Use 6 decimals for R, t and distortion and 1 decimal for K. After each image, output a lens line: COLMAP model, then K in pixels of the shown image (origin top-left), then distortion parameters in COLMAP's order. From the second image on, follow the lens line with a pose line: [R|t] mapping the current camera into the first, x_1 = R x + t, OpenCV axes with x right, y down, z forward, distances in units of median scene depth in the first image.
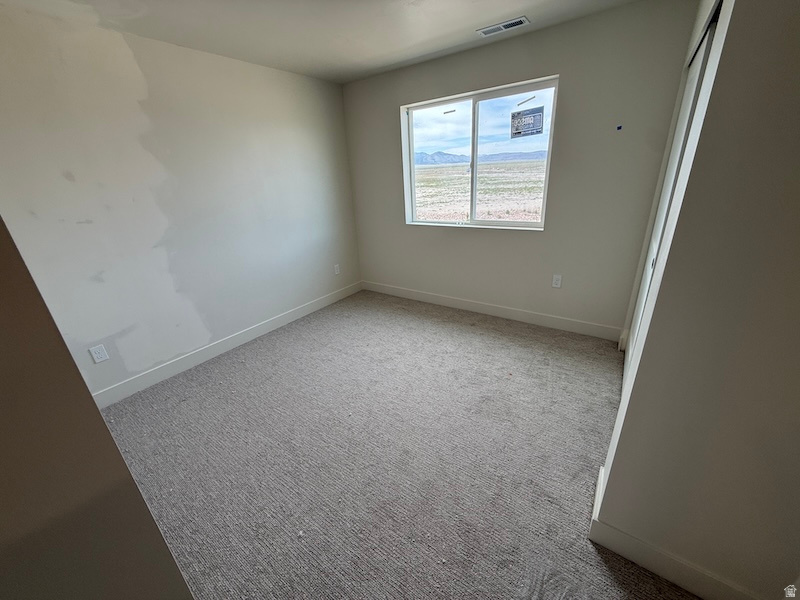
lens RADIAL K [[318.5, 0, 400.0], [0, 318.5, 300.0], [0, 0, 1]] dist [0.001292, -0.000007]
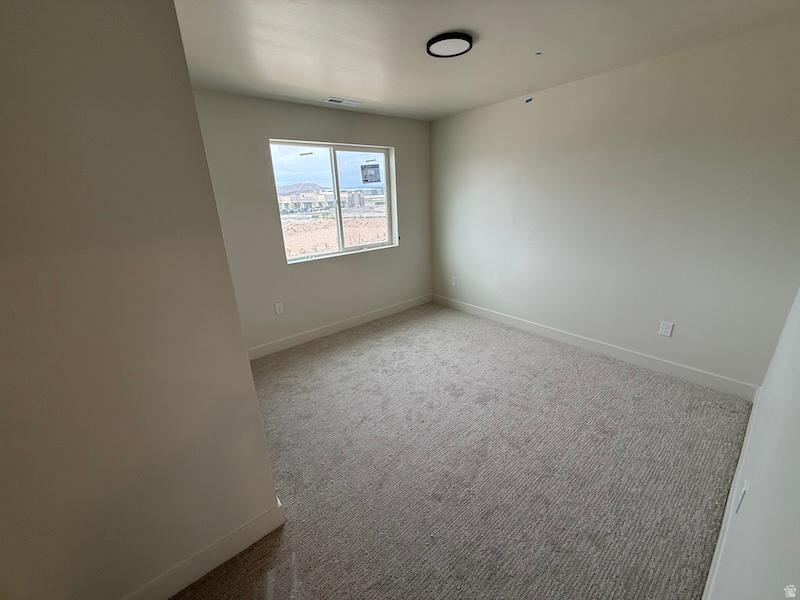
lens RADIAL K [[318.5, 0, 400.0], [0, 318.5, 300.0], [0, 0, 1]] dist [0.001292, -0.000007]
pose [[0.260685, -0.263113, 0.928878, -0.945921], [0.370564, 0.915717, 0.155388, -0.209659], [-0.891474, 0.303701, 0.336213, 0.557737]]
